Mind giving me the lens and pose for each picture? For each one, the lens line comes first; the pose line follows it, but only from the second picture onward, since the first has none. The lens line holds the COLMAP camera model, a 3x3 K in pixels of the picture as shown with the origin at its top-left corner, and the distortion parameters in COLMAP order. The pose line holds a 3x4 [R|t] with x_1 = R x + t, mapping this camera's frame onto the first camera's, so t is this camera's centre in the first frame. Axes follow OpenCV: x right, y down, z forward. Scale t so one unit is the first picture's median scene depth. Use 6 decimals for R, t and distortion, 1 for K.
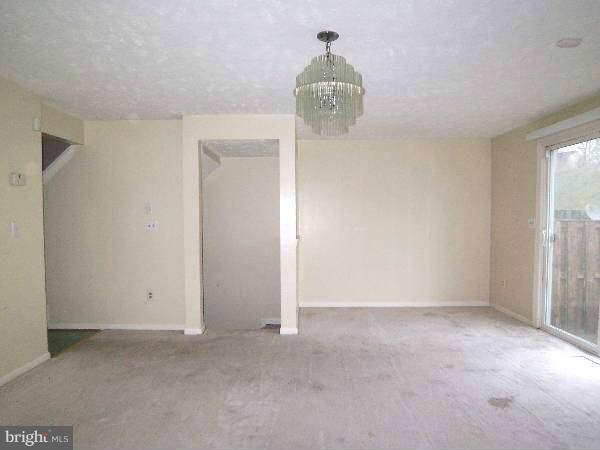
lens RADIAL K [[407.9, 0, 298.2], [0, 407.9, 228.2], [0, 0, 1]] dist [0.001888, -0.057494]
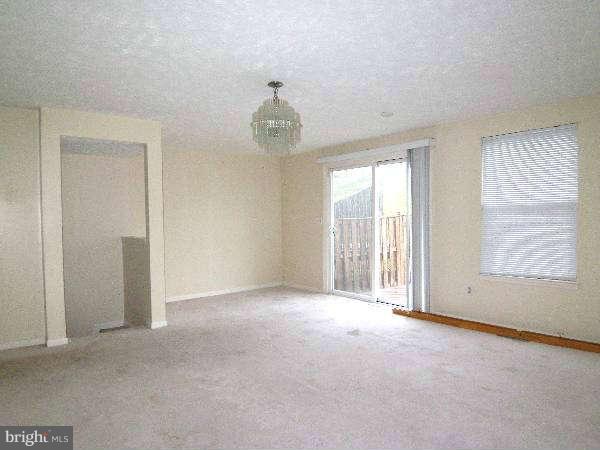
lens RADIAL K [[407.9, 0, 298.2], [0, 407.9, 228.2], [0, 0, 1]] dist [0.001888, -0.057494]
pose [[0.759100, -0.021674, 0.650613, -0.438214], [0.026187, 0.999653, 0.002747, 0.006879], [-0.650447, 0.014952, 0.759404, -0.050468]]
